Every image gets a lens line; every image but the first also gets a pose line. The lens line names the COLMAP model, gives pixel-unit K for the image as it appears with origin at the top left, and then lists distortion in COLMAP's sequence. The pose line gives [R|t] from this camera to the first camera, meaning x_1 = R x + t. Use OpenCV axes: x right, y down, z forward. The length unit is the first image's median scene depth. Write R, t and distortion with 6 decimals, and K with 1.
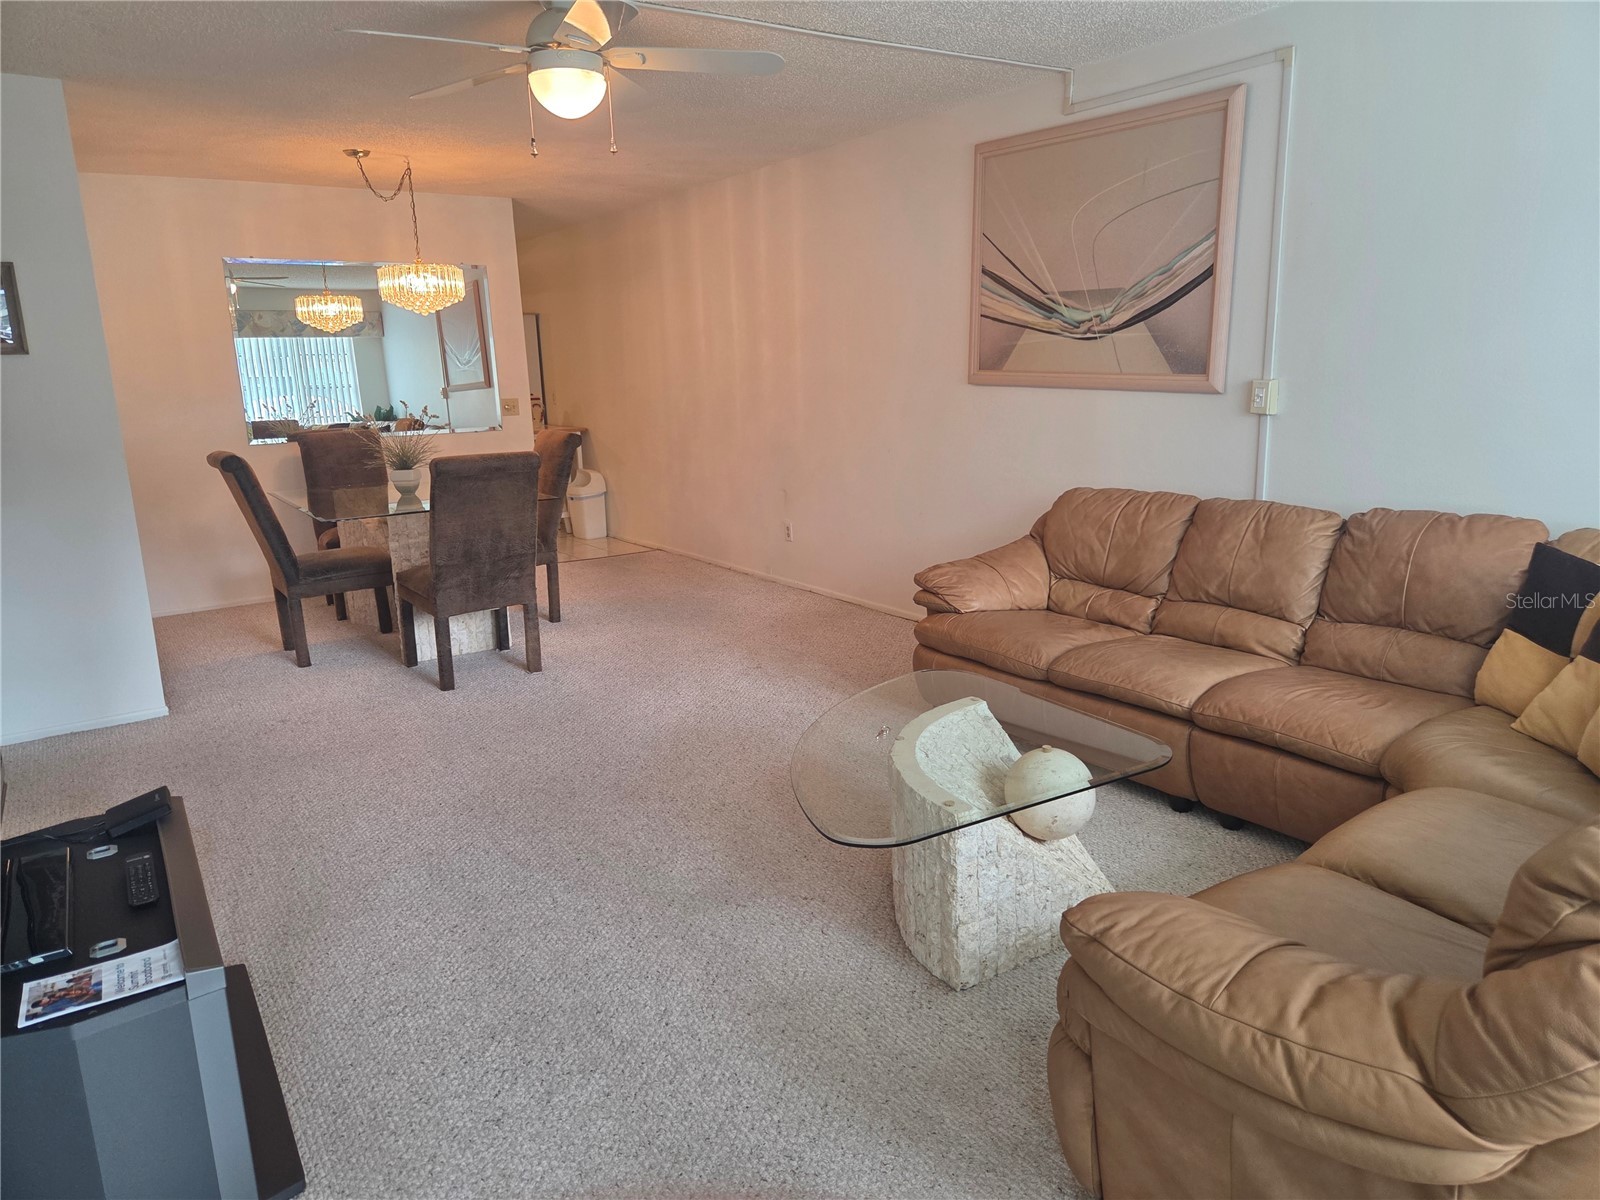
lens RADIAL K [[1069.6, 0, 805.6], [0, 1069.6, 601.7], [0, 0, 1]] dist [0.059767, -0.044711]
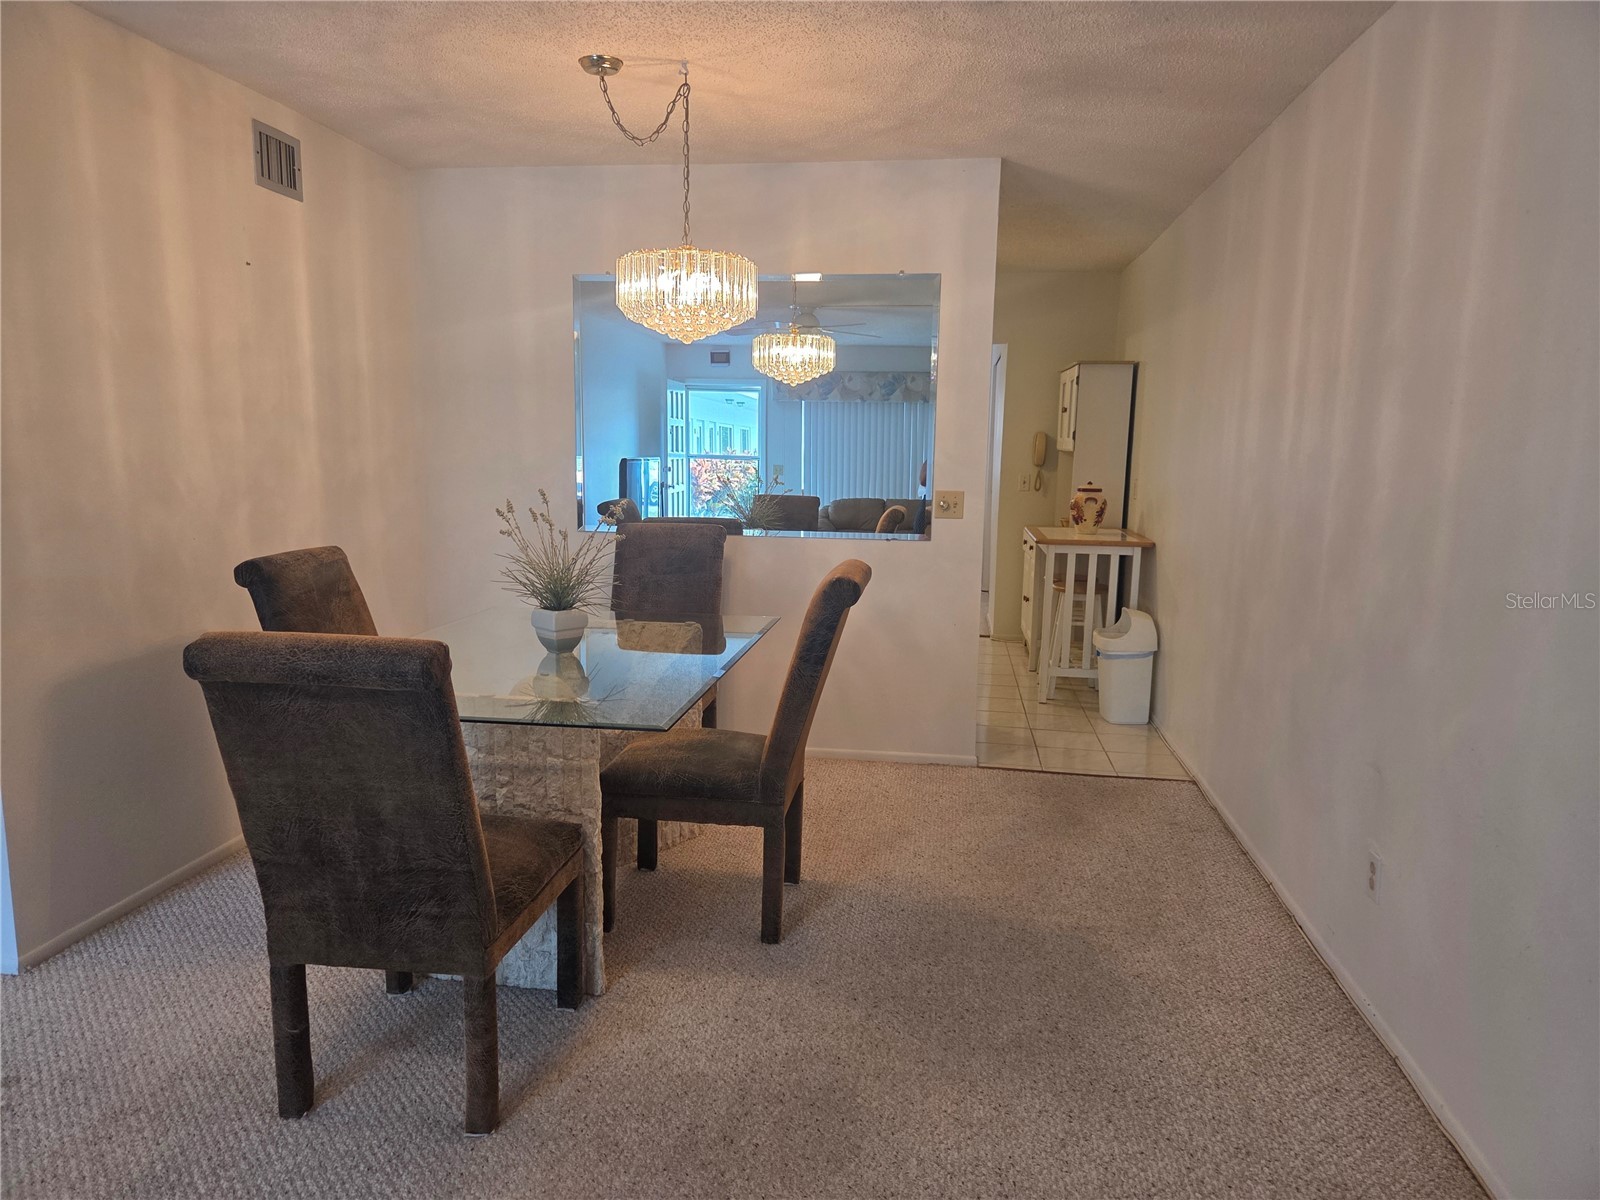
lens RADIAL K [[1069.6, 0, 796.5], [0, 1069.6, 609.6], [0, 0, 1]] dist [0.059767, -0.044711]
pose [[0.744300, 0.143547, -0.652236, 0.085484], [-0.181072, 0.983421, 0.009805, -0.149188], [0.642830, 0.110804, 0.757952, 0.653904]]
